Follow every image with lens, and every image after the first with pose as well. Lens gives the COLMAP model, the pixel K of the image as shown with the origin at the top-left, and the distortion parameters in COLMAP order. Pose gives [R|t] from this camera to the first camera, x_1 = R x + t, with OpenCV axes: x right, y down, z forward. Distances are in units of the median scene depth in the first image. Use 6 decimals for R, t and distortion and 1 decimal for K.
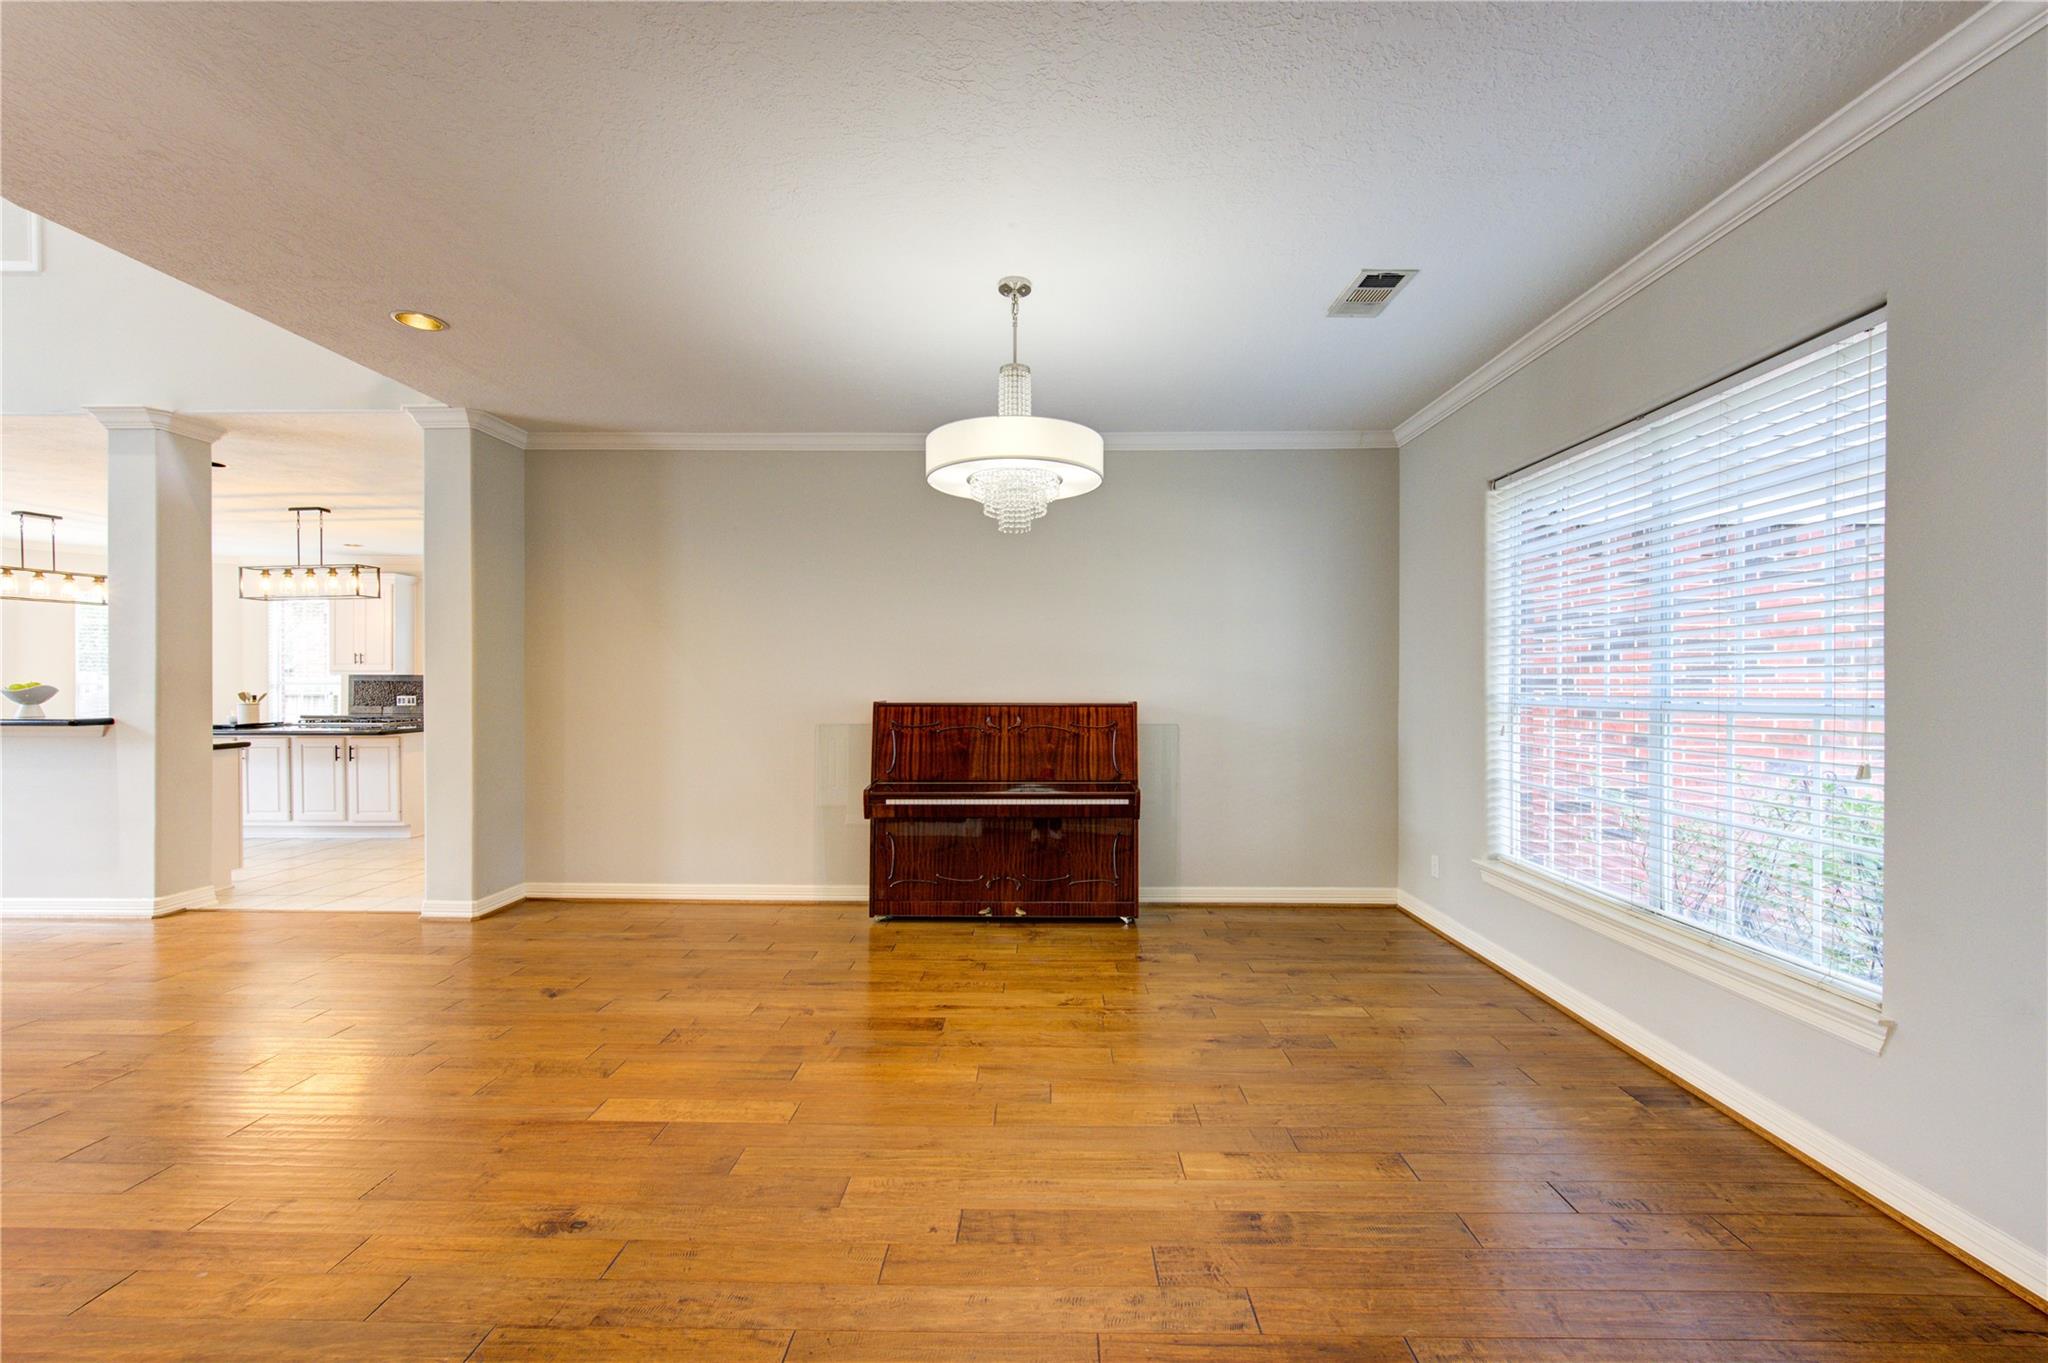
lens RADIAL K [[803.7, 0, 1027.7], [0, 803.7, 686.9], [0, 0, 1]] dist [0.001820, 0.000166]
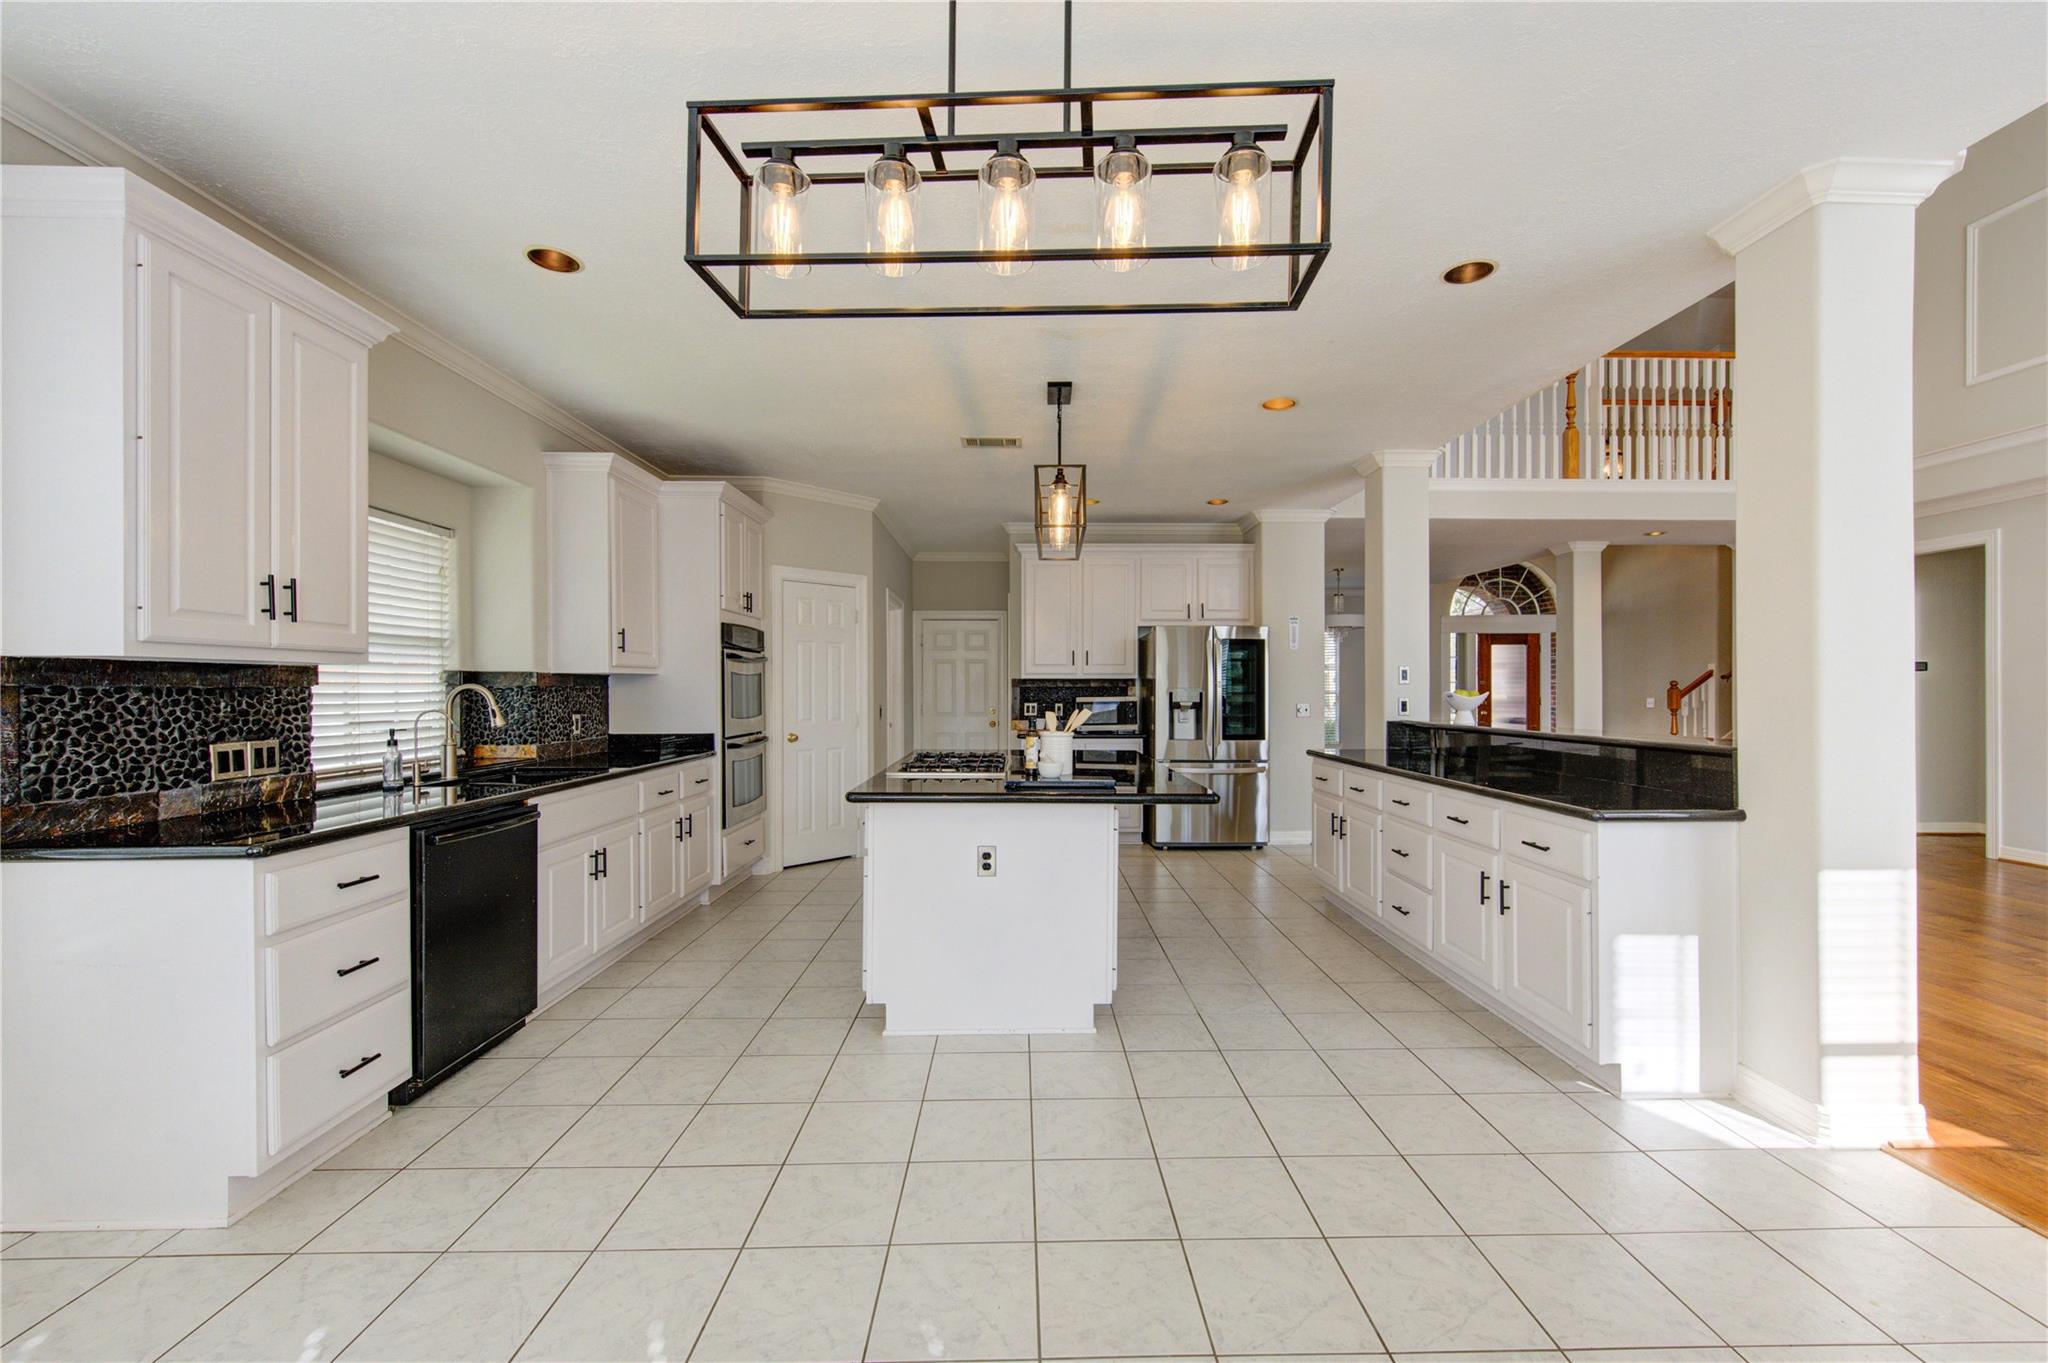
lens RADIAL K [[850.3, 0, 1029.3], [0, 850.3, 685.5], [0, 0, 1]] dist [0.001013, -0.000015]
pose [[-0.049764, 0.005612, 0.998745, -1.613799], [0.007241, 0.999960, -0.005258, -0.006094], [-0.998735, 0.006970, -0.049802, 1.128577]]
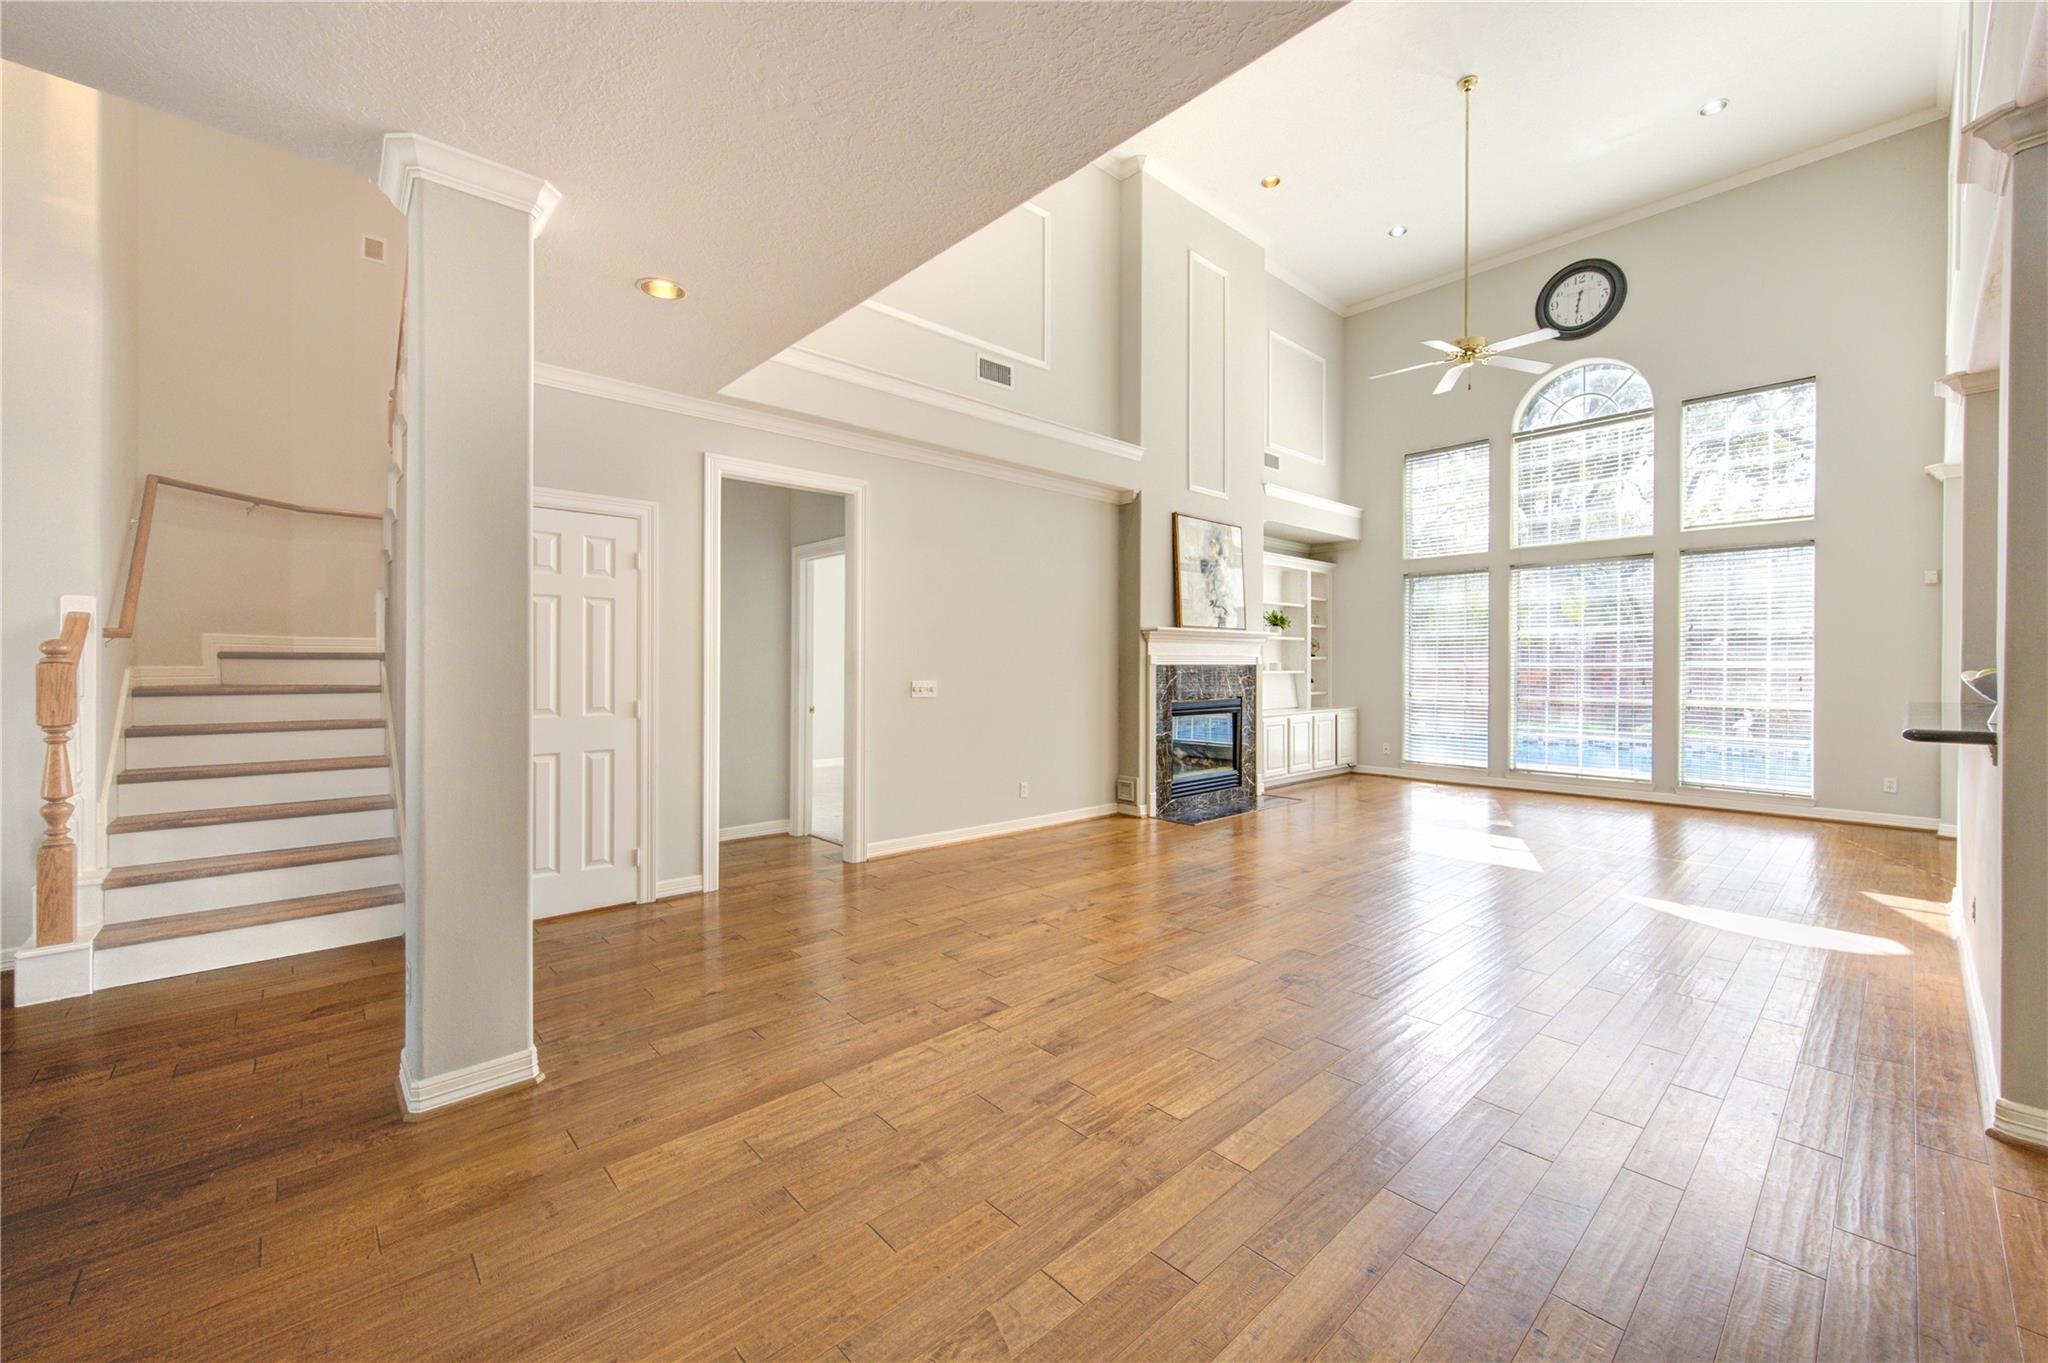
lens RADIAL K [[790.0, 0, 1029.1], [0, 790.0, 668.3], [0, 0, 1]] dist [0.001606, 0.000005]
pose [[-0.717111, 0.003229, -0.696951, -0.209311], [-0.004360, 0.999949, 0.009119, -0.005027], [0.696945, 0.009578, -0.717061, 0.640883]]
